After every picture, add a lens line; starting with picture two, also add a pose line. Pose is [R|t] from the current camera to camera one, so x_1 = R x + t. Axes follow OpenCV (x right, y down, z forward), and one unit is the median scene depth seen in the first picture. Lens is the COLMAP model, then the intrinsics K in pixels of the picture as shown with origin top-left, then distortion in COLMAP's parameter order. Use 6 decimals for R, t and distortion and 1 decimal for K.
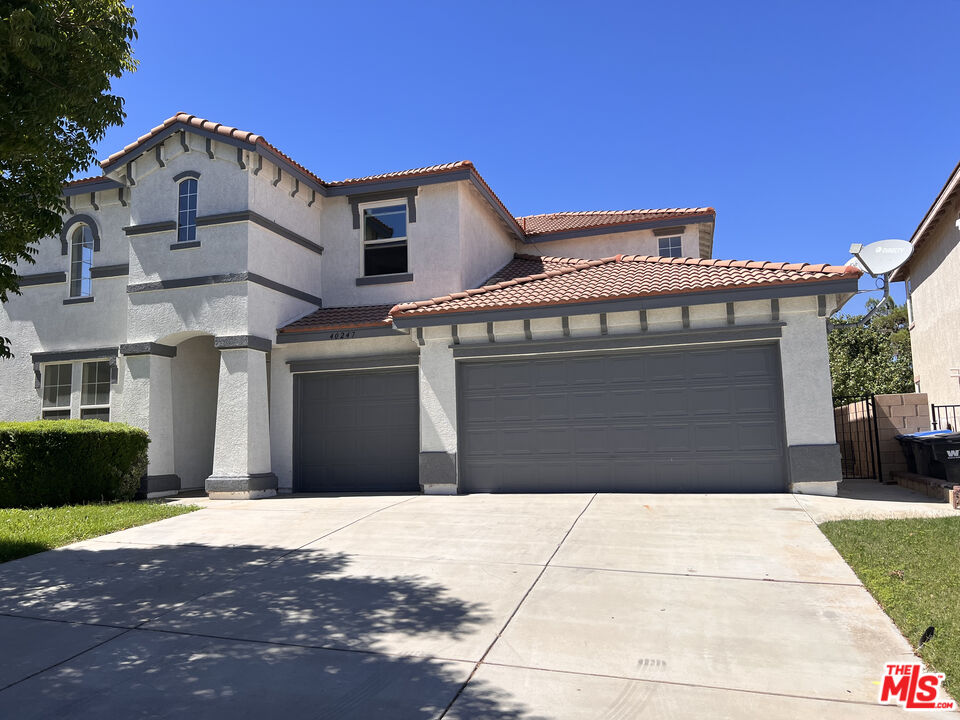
lens RADIAL K [[724.5, 0, 478.2], [0, 724.5, 358.3], [0, 0, 1]] dist [0.064240, -0.071123]
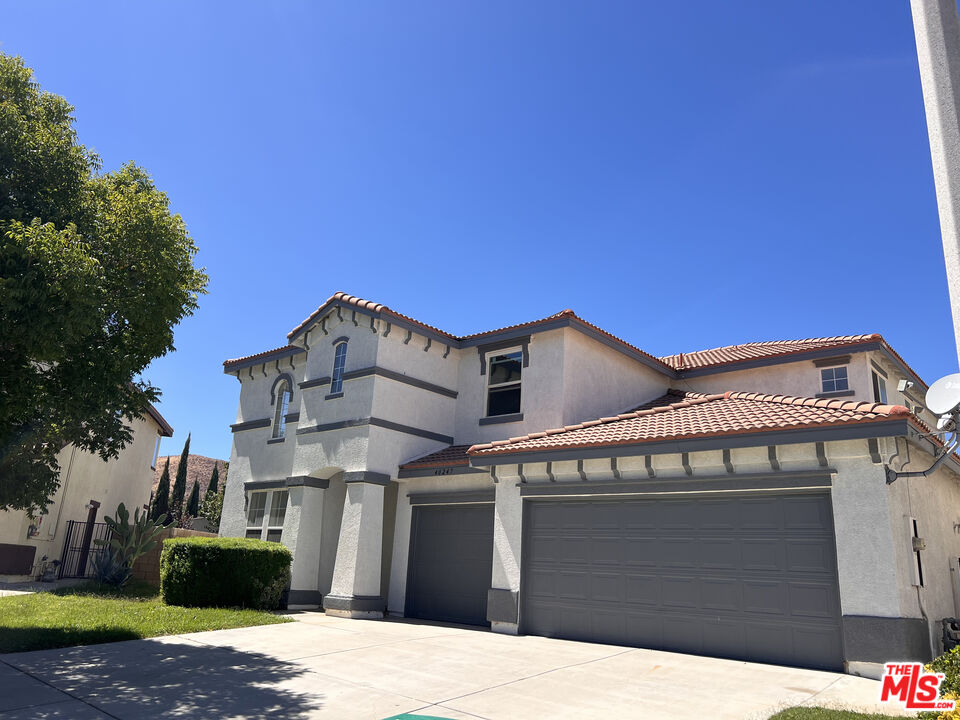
lens RADIAL K [[724.5, 0, 471.4], [0, 724.5, 351.2], [0, 0, 1]] dist [0.064240, -0.071123]
pose [[0.905591, -0.052945, -0.420835, 0.328786], [-0.026492, 0.983181, -0.180701, -0.014031], [0.423324, 0.174790, 0.888957, -0.002693]]
